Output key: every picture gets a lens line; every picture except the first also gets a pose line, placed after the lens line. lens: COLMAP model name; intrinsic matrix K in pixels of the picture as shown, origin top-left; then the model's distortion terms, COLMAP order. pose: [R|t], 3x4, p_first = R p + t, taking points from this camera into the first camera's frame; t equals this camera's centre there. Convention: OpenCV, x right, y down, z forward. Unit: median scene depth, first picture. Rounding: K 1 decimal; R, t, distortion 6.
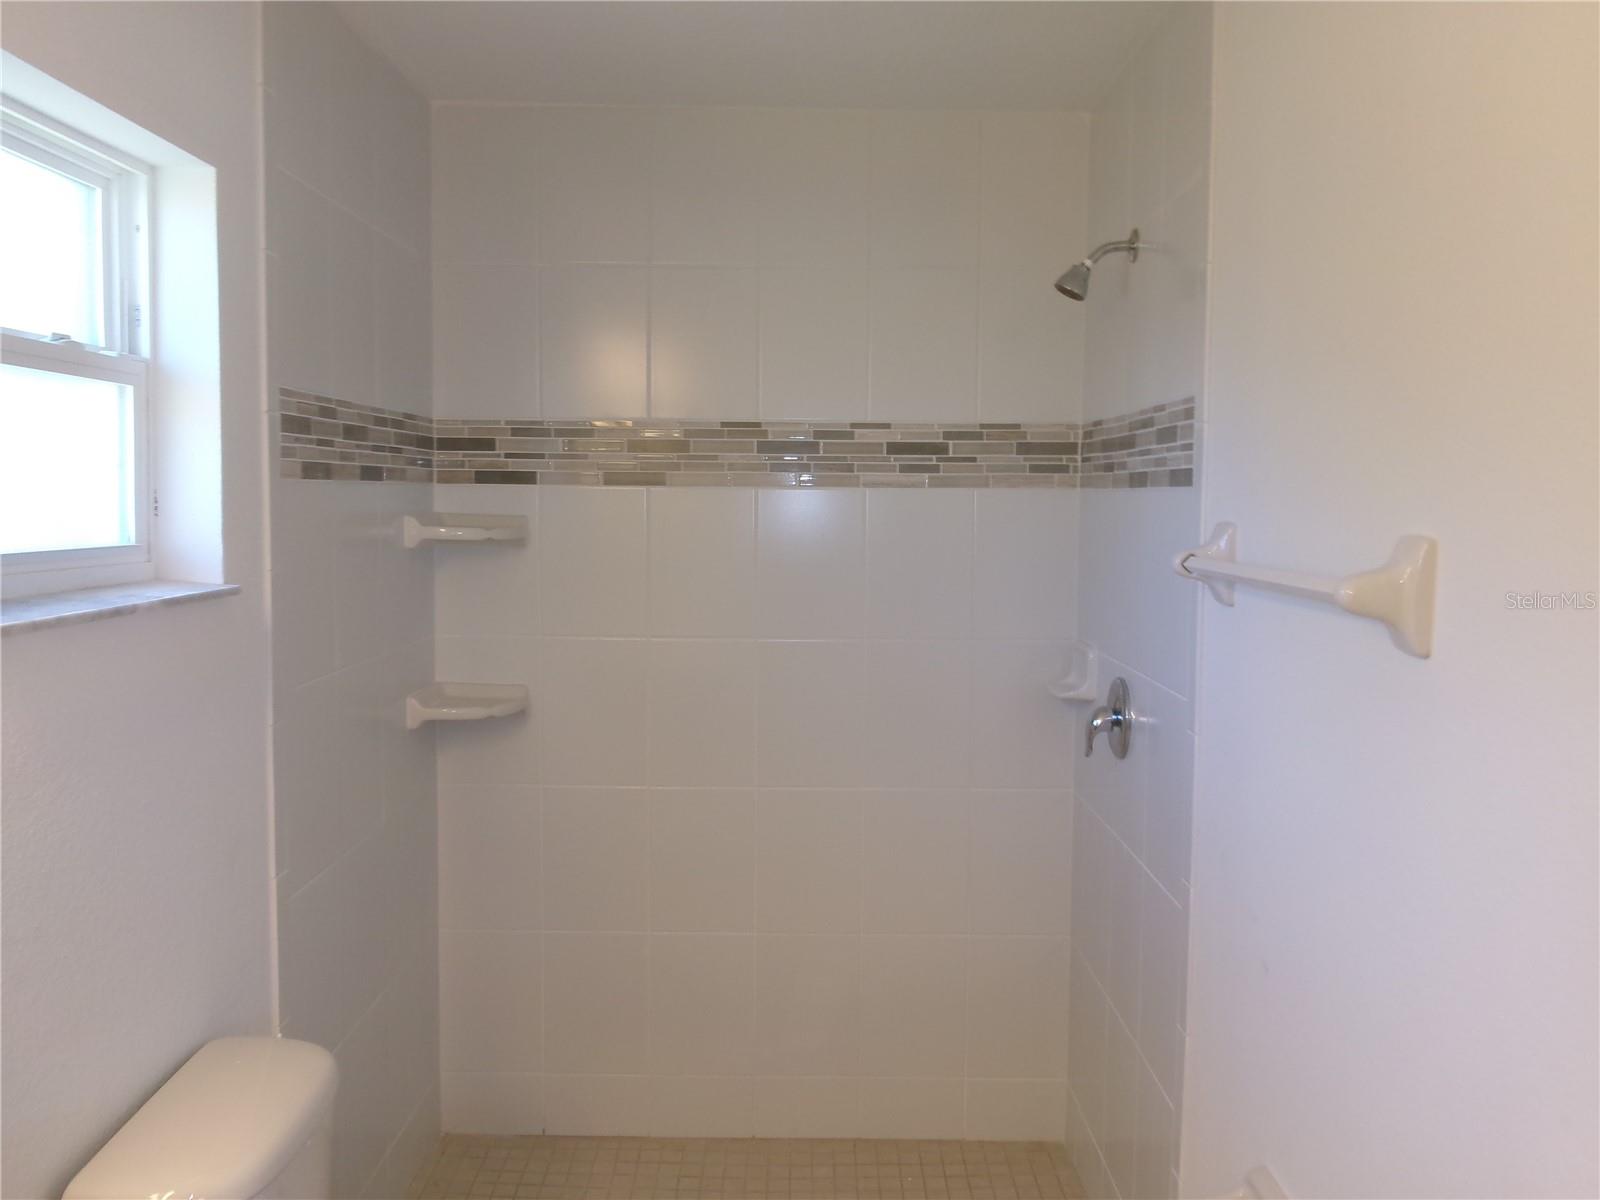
lens RADIAL K [[1286.2, 0, 802.3], [0, 1286.2, 606.8], [0, 0, 1]] dist [-0.001916, 0.004992]
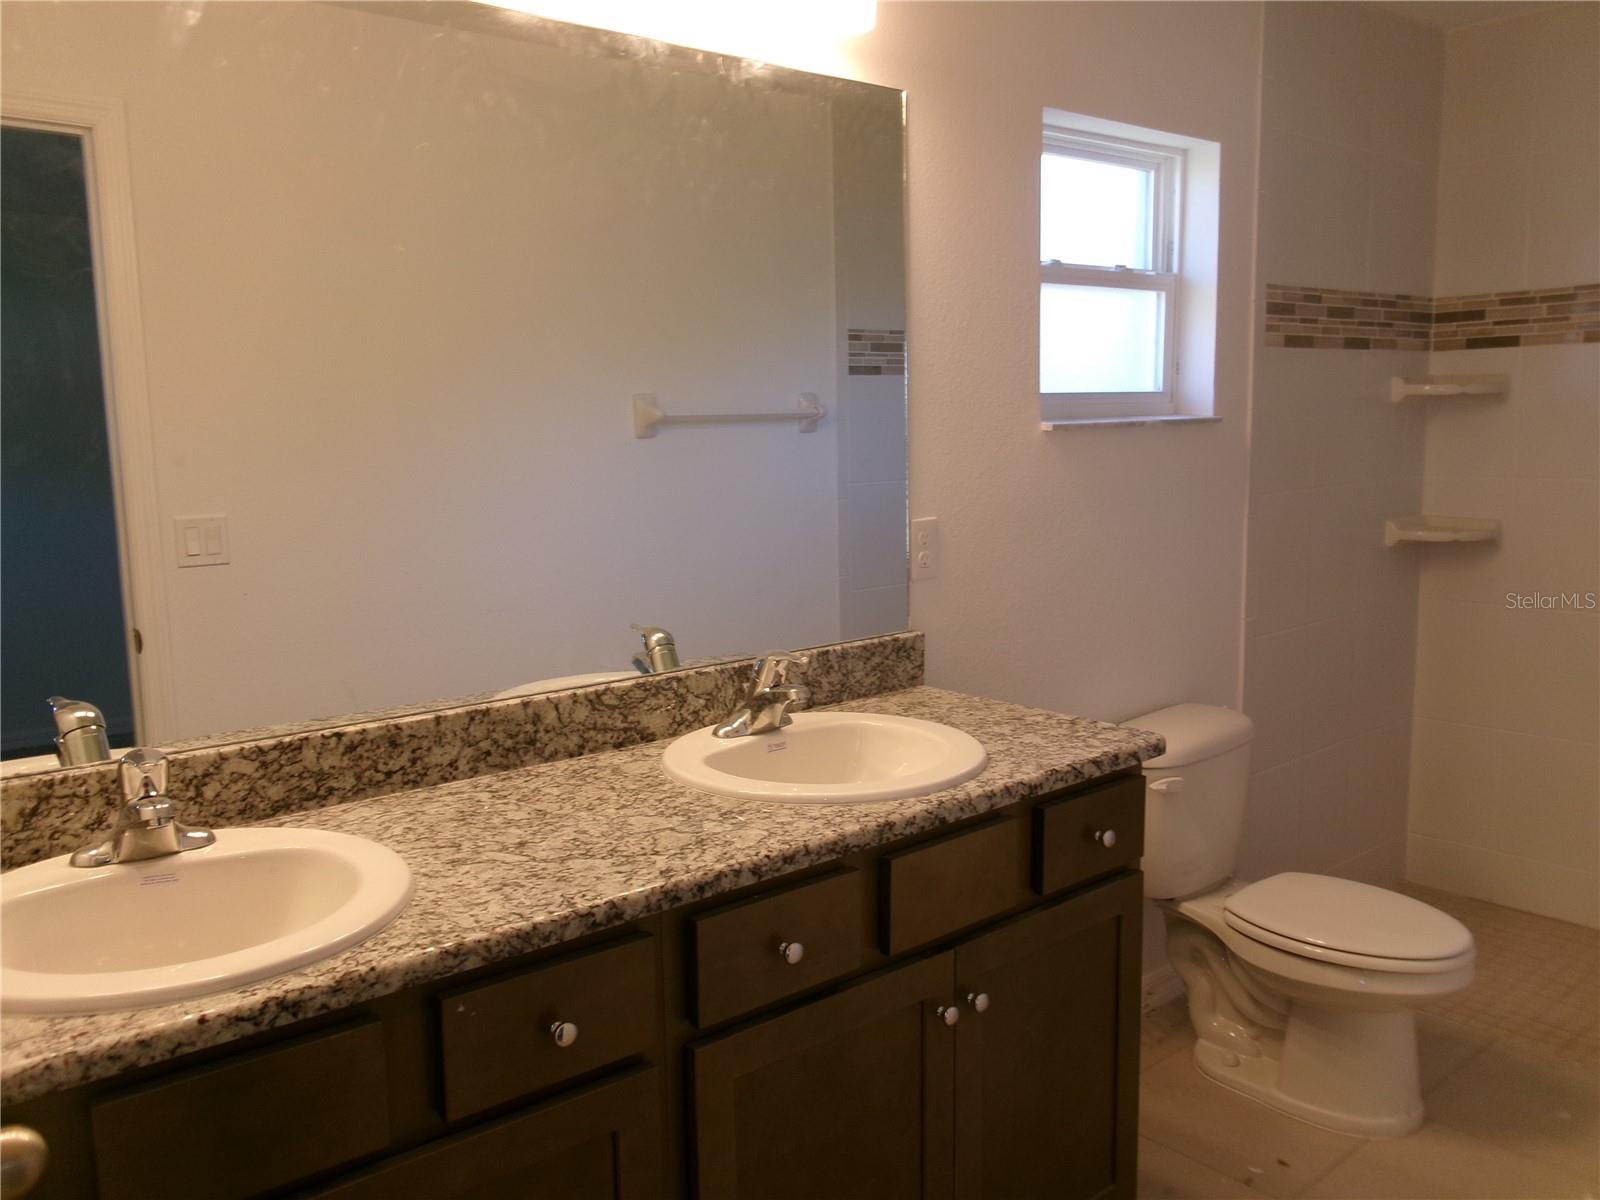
lens RADIAL K [[1286.2, 0, 802.3], [0, 1286.2, 606.8], [0, 0, 1]] dist [-0.001916, 0.004992]
pose [[0.638807, 0.084422, -0.764721, 0.314967], [-0.034744, 0.996113, 0.080944, 0.074186], [0.768582, -0.025138, 0.639258, -0.270908]]
